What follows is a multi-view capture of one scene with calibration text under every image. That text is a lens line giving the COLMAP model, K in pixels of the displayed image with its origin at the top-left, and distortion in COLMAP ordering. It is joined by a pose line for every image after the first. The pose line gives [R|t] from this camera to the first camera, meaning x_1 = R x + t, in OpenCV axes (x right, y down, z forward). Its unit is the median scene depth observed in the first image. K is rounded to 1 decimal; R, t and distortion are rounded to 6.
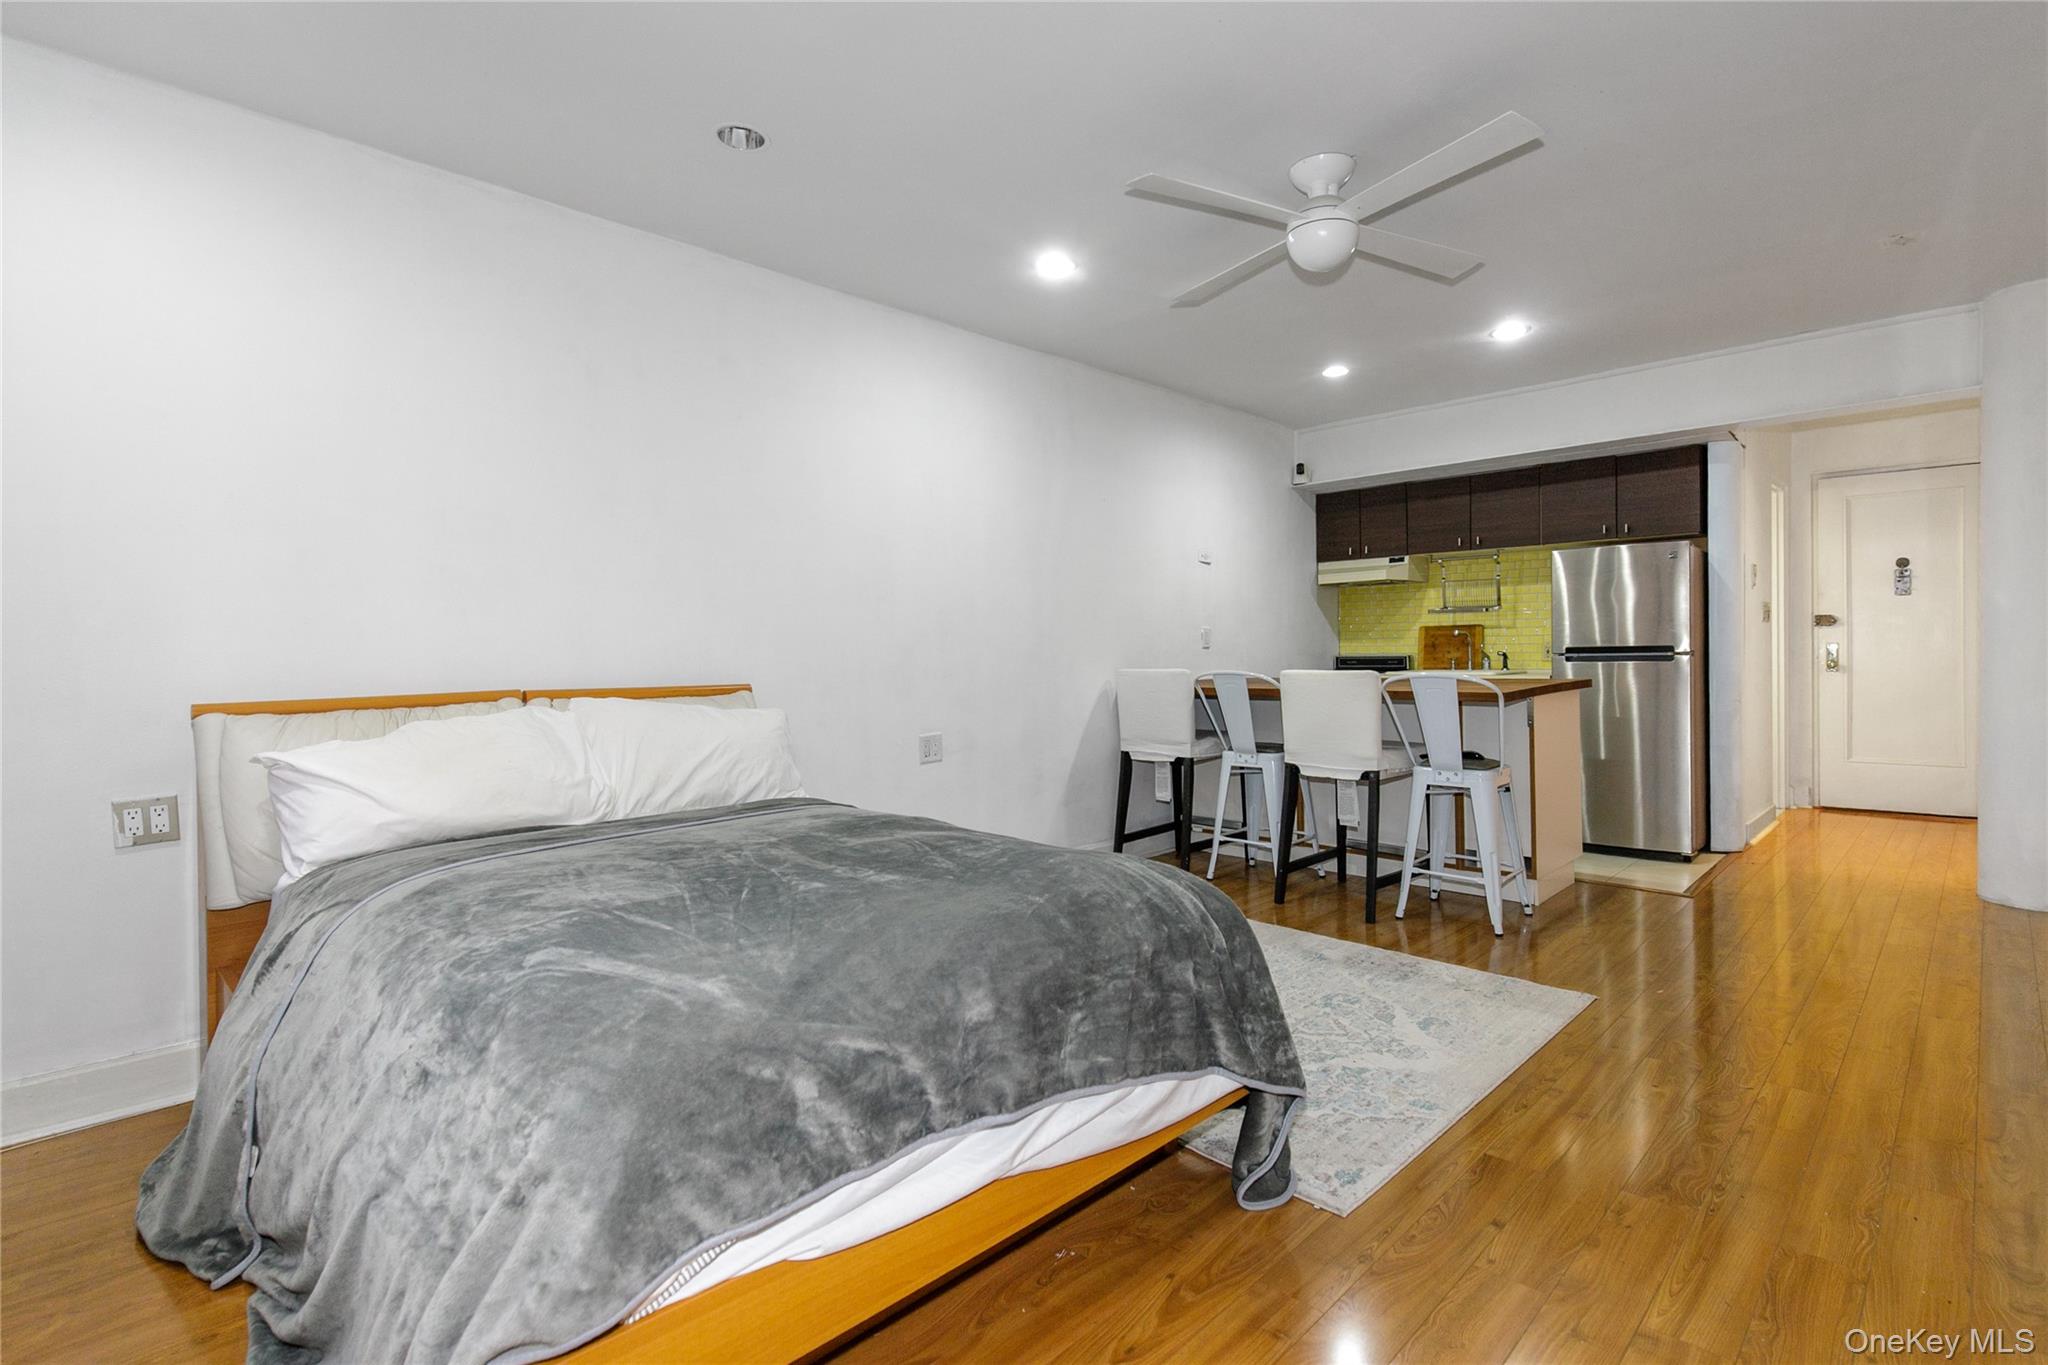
lens RADIAL K [[990.4, 0, 1022.4], [0, 990.4, 670.1], [0, 0, 1]] dist [-0.003149, -0.001115]
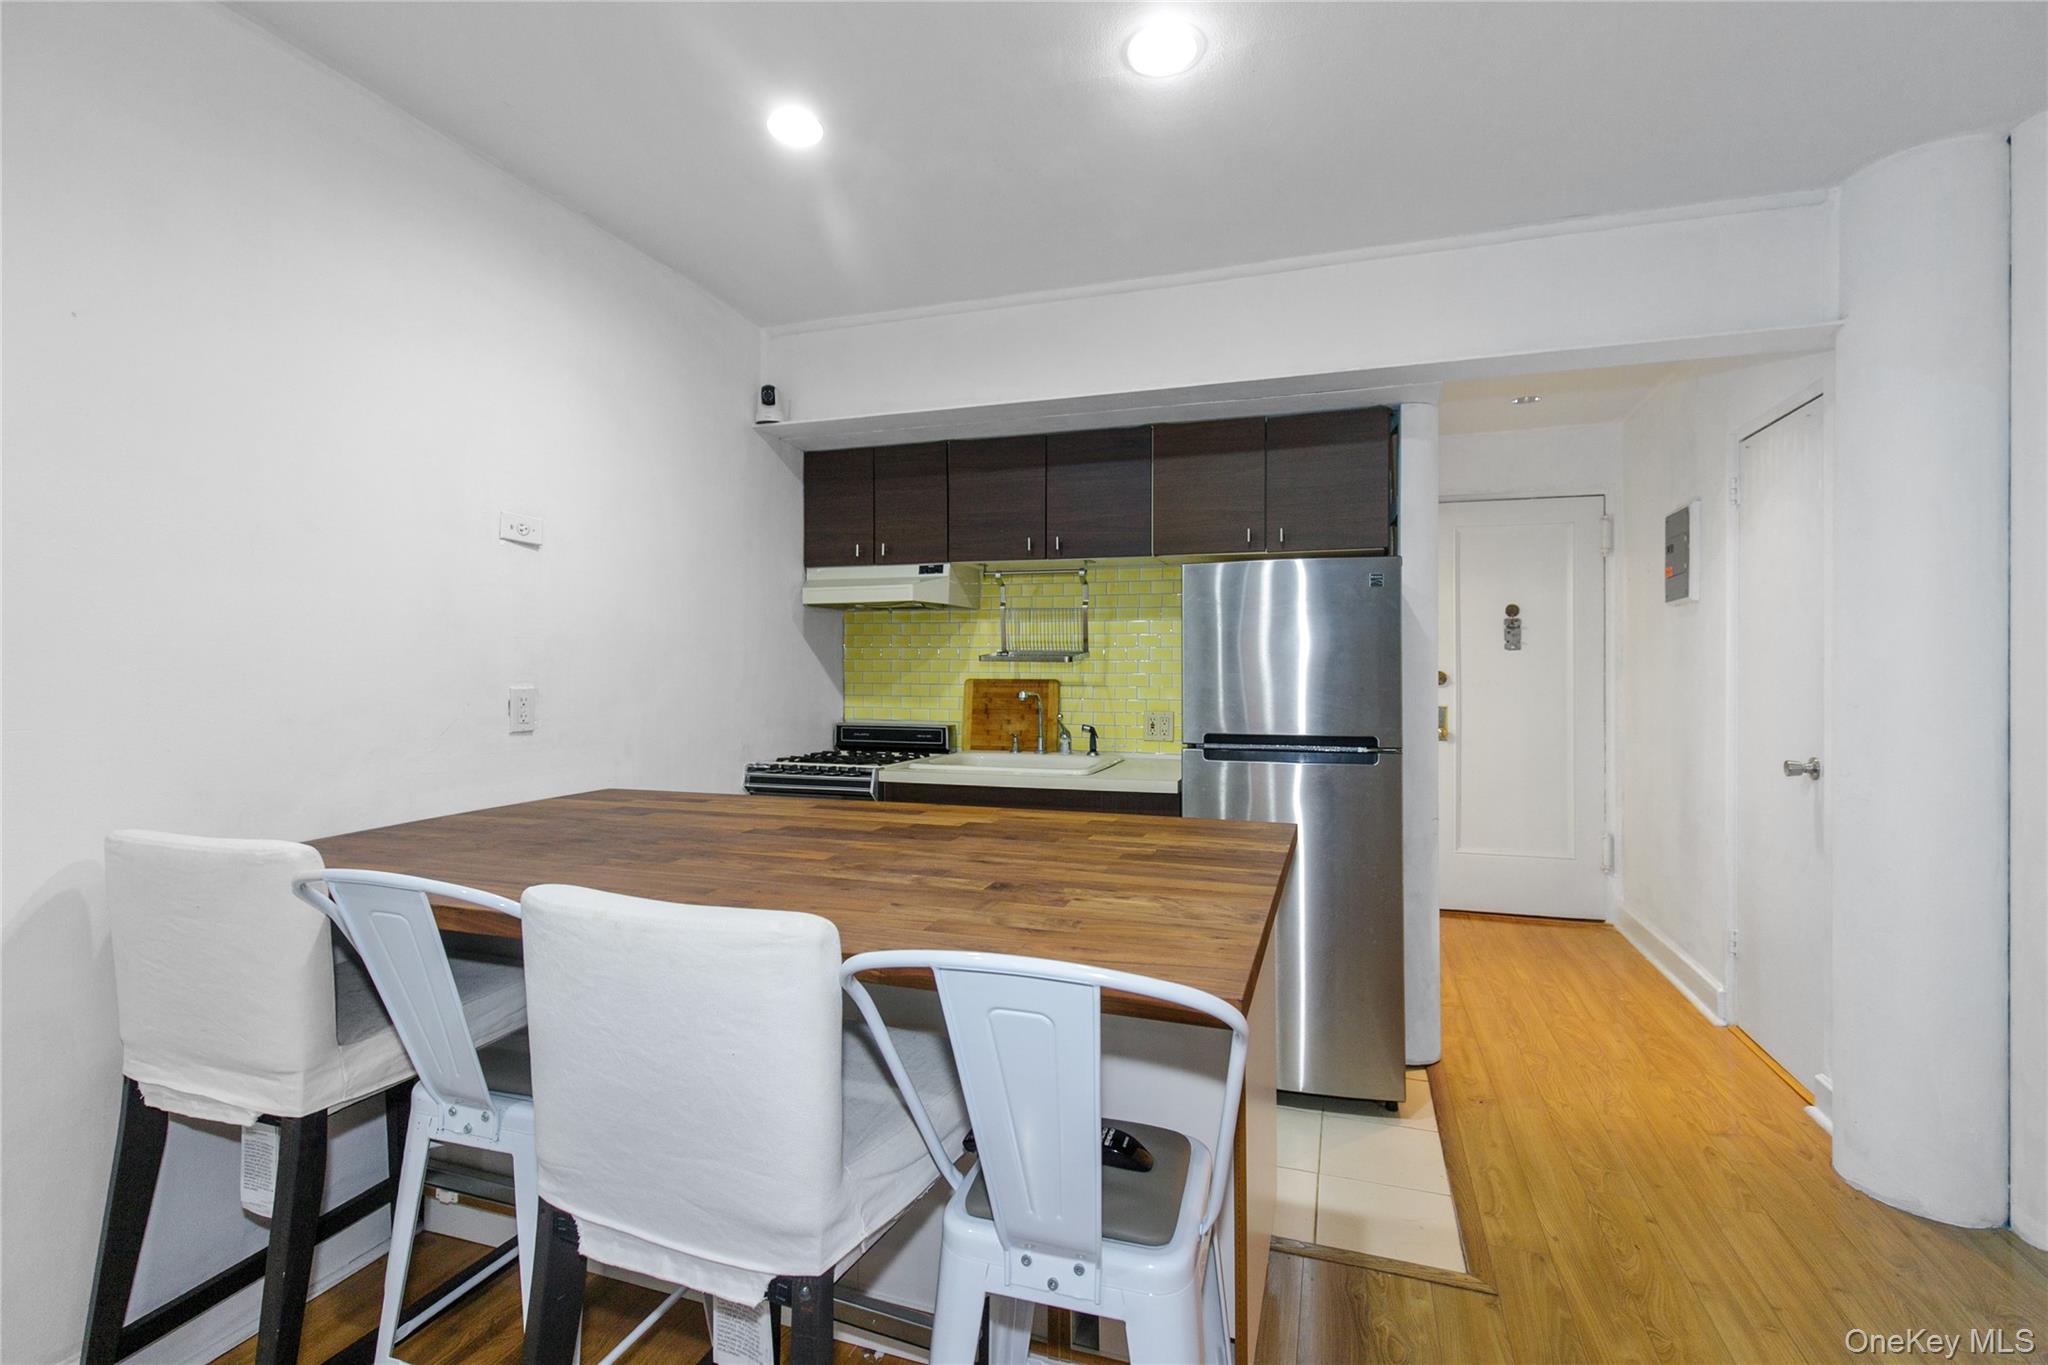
lens RADIAL K [[922.1, 0, 1032.9], [0, 922.1, 669.5], [0, 0, 1]] dist [0.002197, 0.000316]
pose [[0.898020, 0.015286, 0.439689, 0.226891], [-0.008315, 0.999807, -0.017775, -0.049686], [-0.439876, 0.012306, 0.897974, 0.567325]]
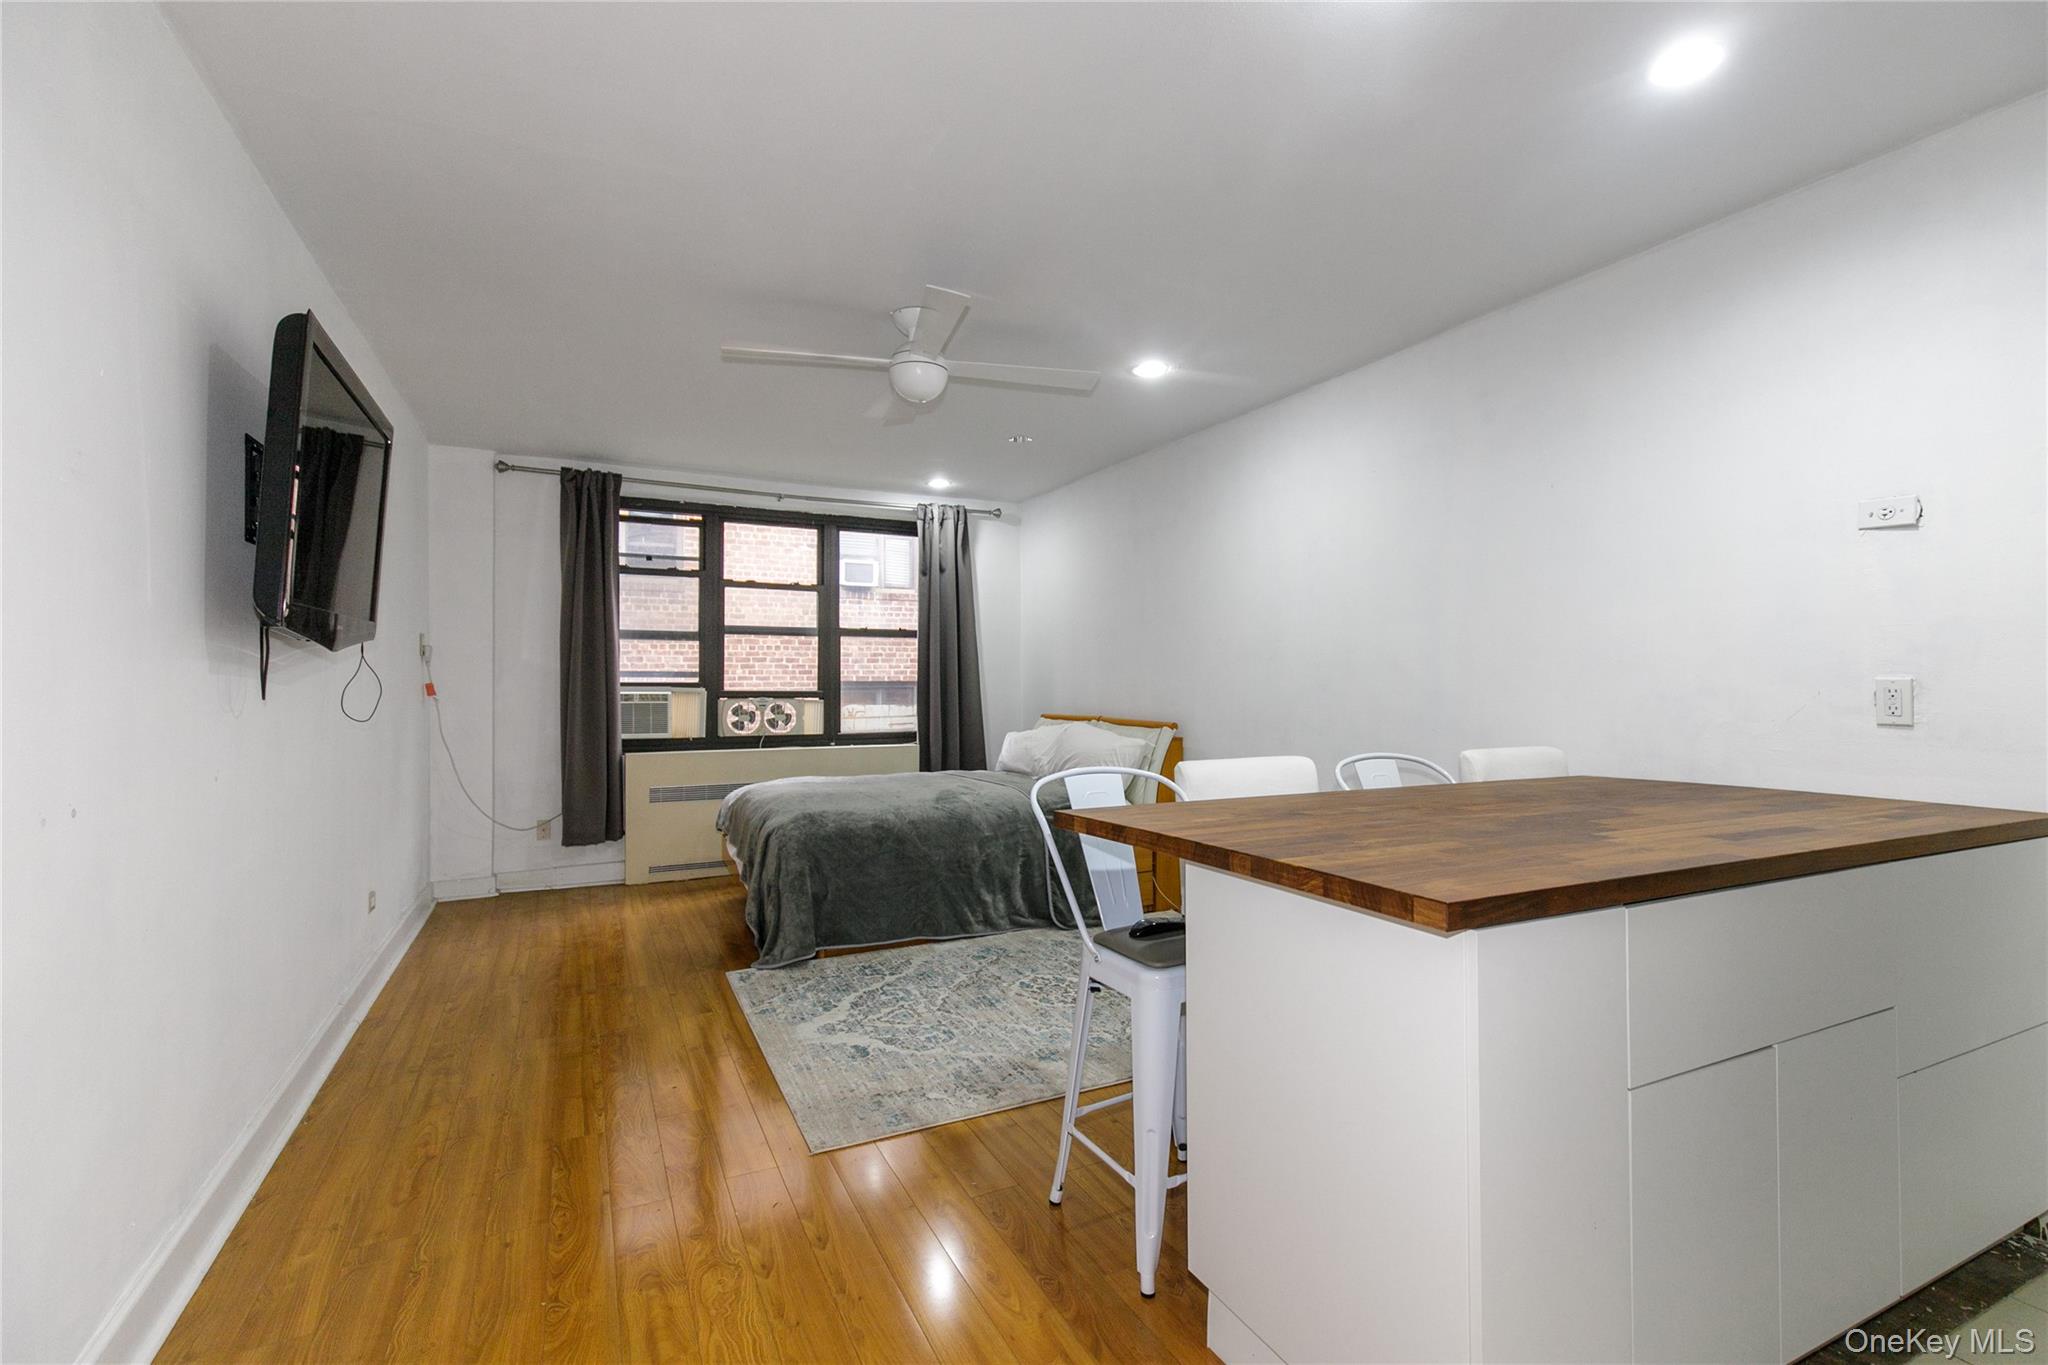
lens RADIAL K [[922.1, 0, 1032.9], [0, 922.1, 669.5], [0, 0, 1]] dist [0.002197, 0.000316]
pose [[-0.328026, 0.004123, -0.944660, 0.745442], [-0.011251, 0.999903, 0.008271, -0.050171], [0.944602, 0.013341, -0.327948, 0.848556]]
